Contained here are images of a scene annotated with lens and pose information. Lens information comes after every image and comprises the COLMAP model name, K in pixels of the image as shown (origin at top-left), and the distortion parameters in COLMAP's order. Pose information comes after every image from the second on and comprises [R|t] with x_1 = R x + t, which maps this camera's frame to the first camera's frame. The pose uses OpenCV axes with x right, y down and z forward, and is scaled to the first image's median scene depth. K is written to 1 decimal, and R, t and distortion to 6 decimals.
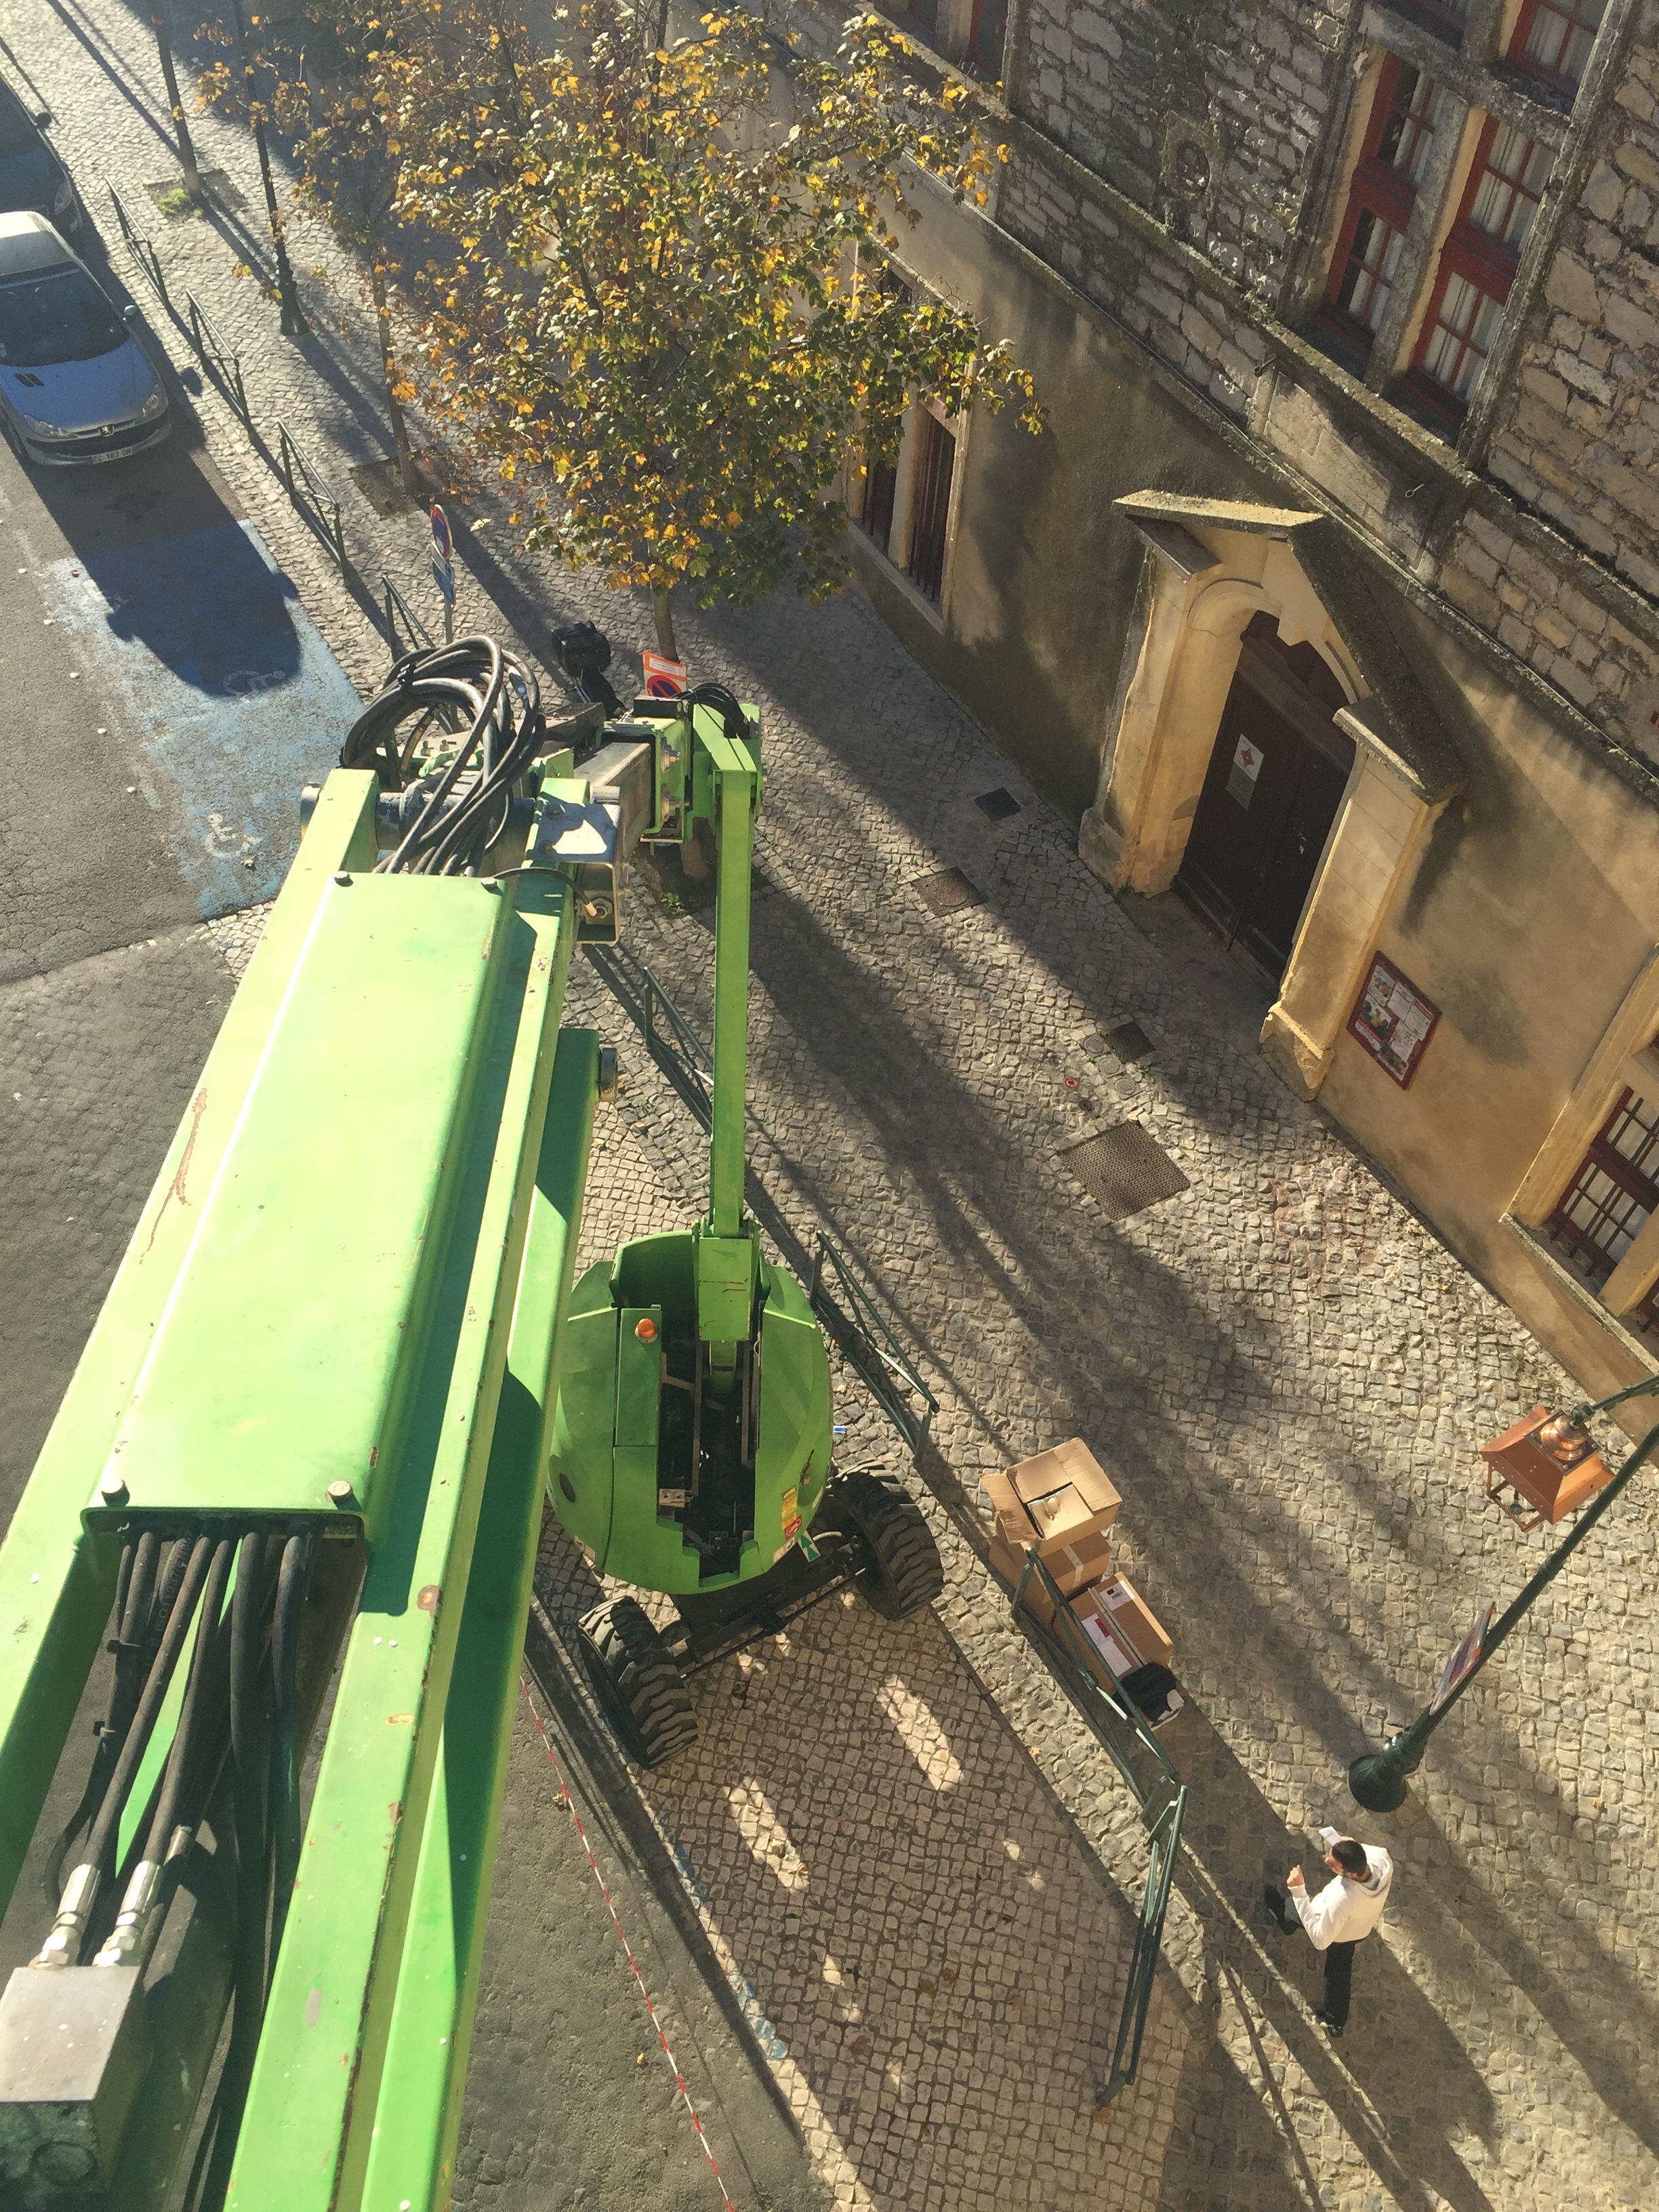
lens RADIAL K [[1848.0, 0, 861.9], [0, 1848.0, 1195.6], [0, 0, 1]] dist [0.089907, -0.101331]
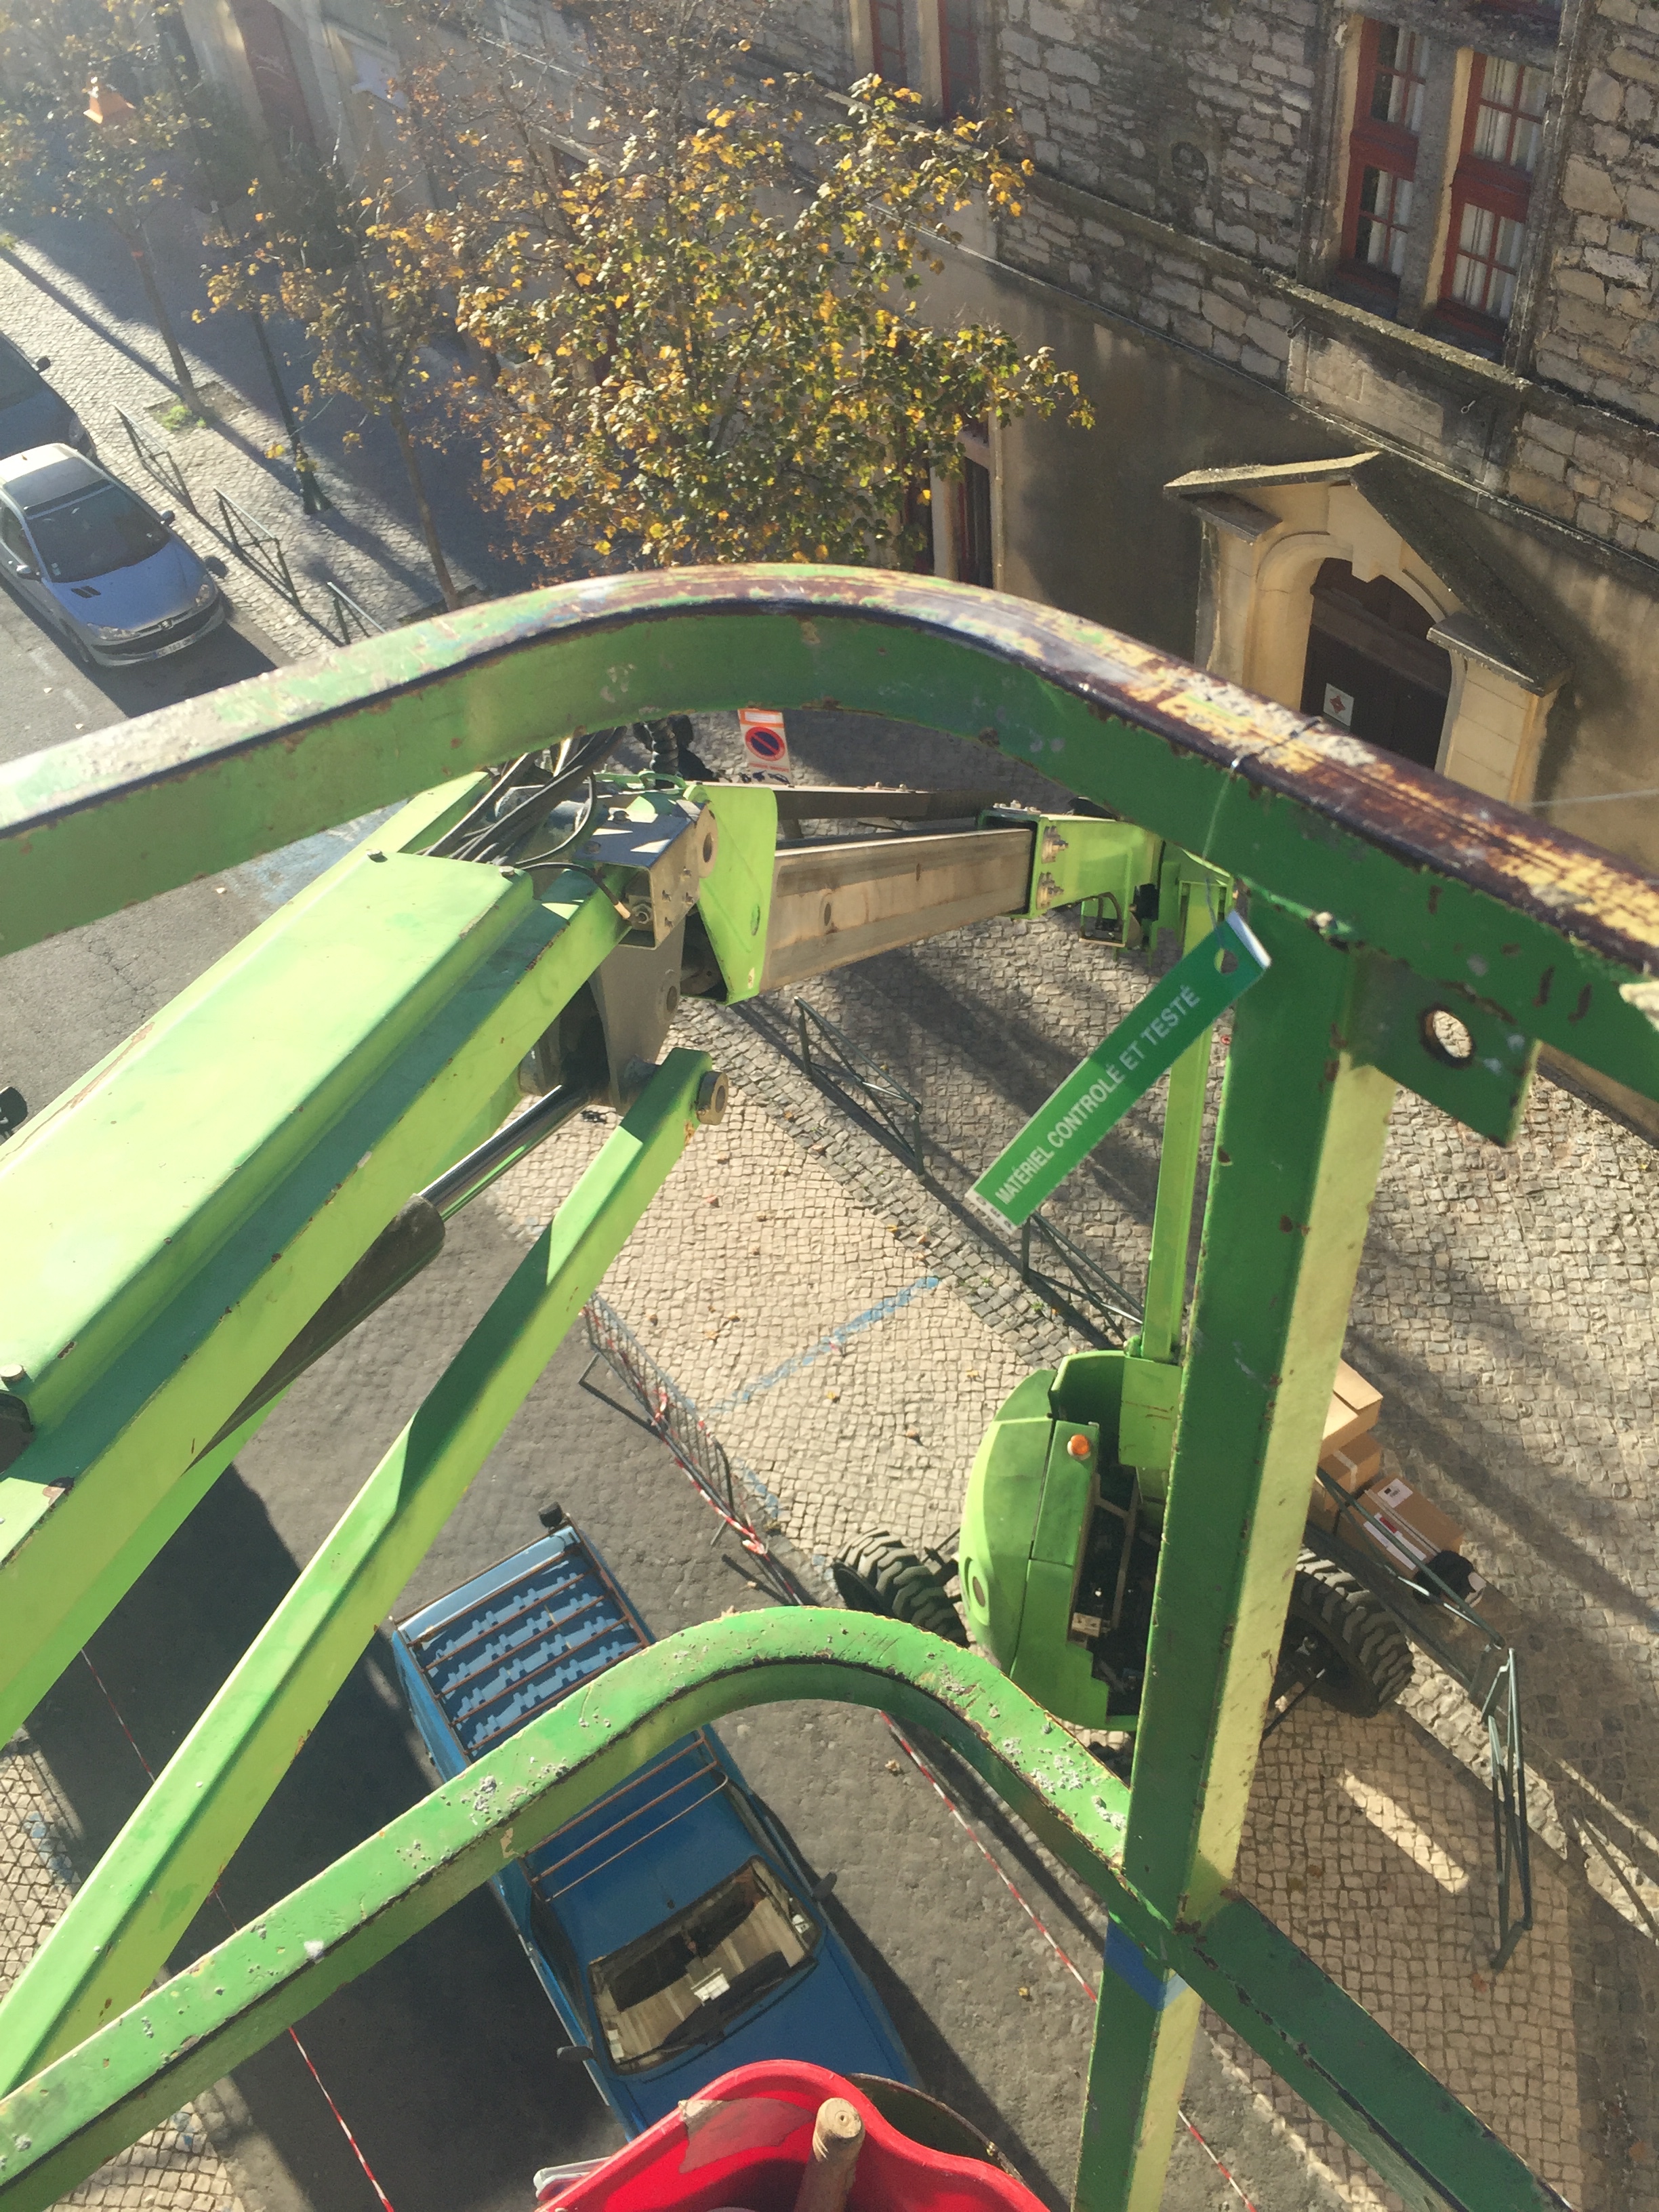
lens RADIAL K [[1932.9, 0, 829.0], [0, 1932.9, 1221.4], [0, 0, 1]] dist [0.106674, -0.152013]
pose [[0.985771, -0.166536, -0.022846, -0.099980], [0.164254, 0.983193, -0.079700, 0.091521], [0.035735, 0.074813, 0.996557, -0.059794]]
